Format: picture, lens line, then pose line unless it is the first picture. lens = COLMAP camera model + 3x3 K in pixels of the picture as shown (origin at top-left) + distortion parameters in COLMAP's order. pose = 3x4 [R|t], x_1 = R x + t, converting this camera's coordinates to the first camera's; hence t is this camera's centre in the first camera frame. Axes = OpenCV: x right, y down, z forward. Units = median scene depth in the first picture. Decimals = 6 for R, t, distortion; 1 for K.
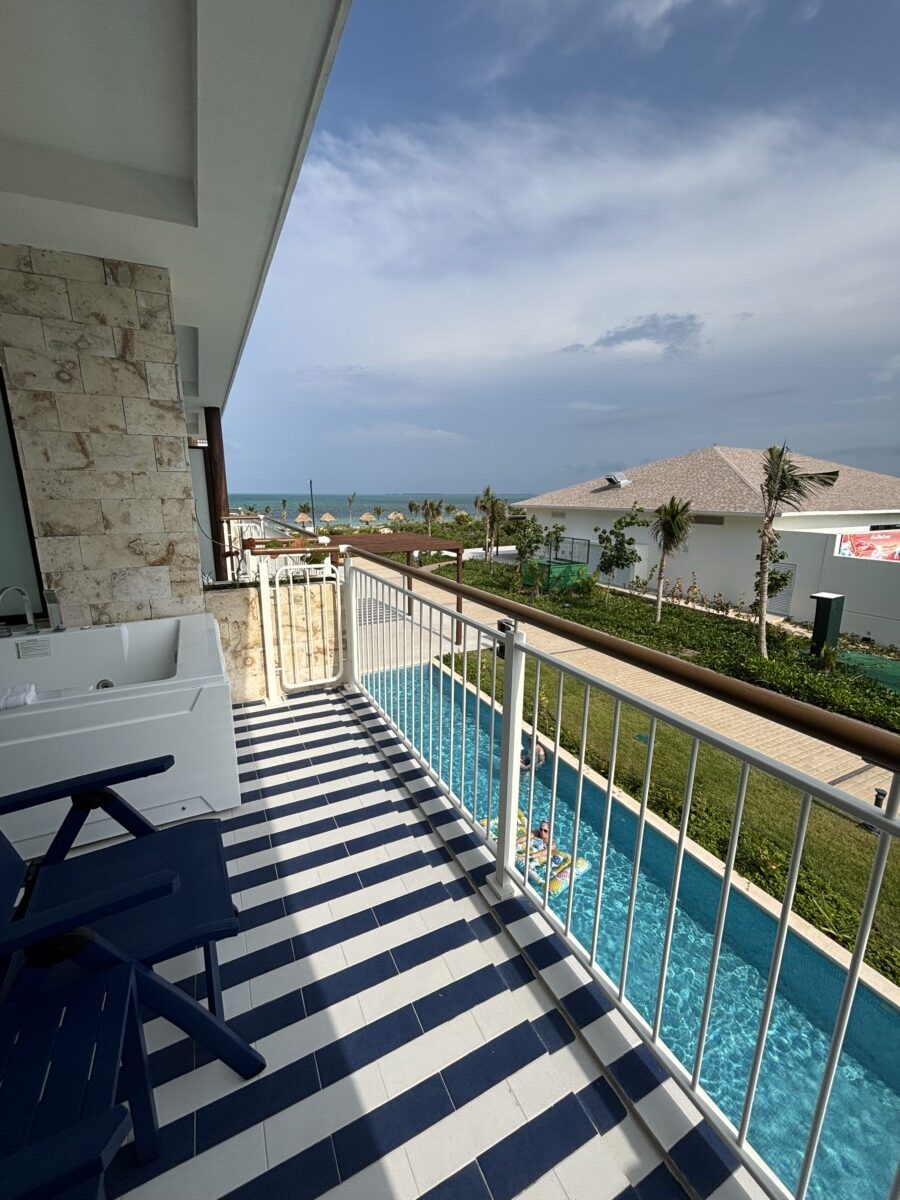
lens RADIAL K [[481.2, 0, 448.2], [0, 481.2, 599.8], [0, 0, 1]] dist [-0.000360, 0.000179]
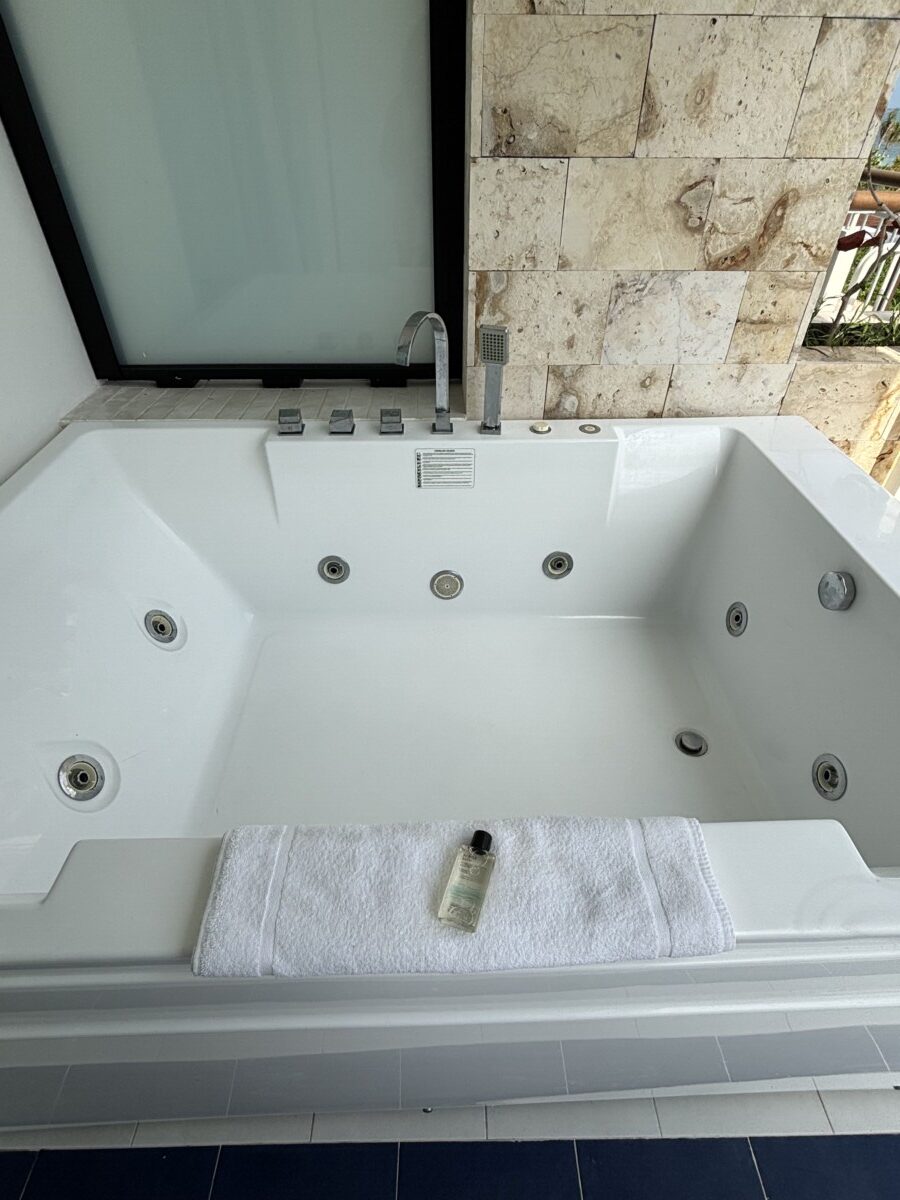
lens RADIAL K [[604.3, 0, 454.4], [0, 604.3, 597.3], [0, 0, 1]] dist [-0.006834, 0.001889]
pose [[0.902717, 0.279496, -0.327083, -0.573977], [-0.096846, 0.872741, 0.478481, -0.053281], [0.419192, -0.400256, 0.814907, 0.455572]]
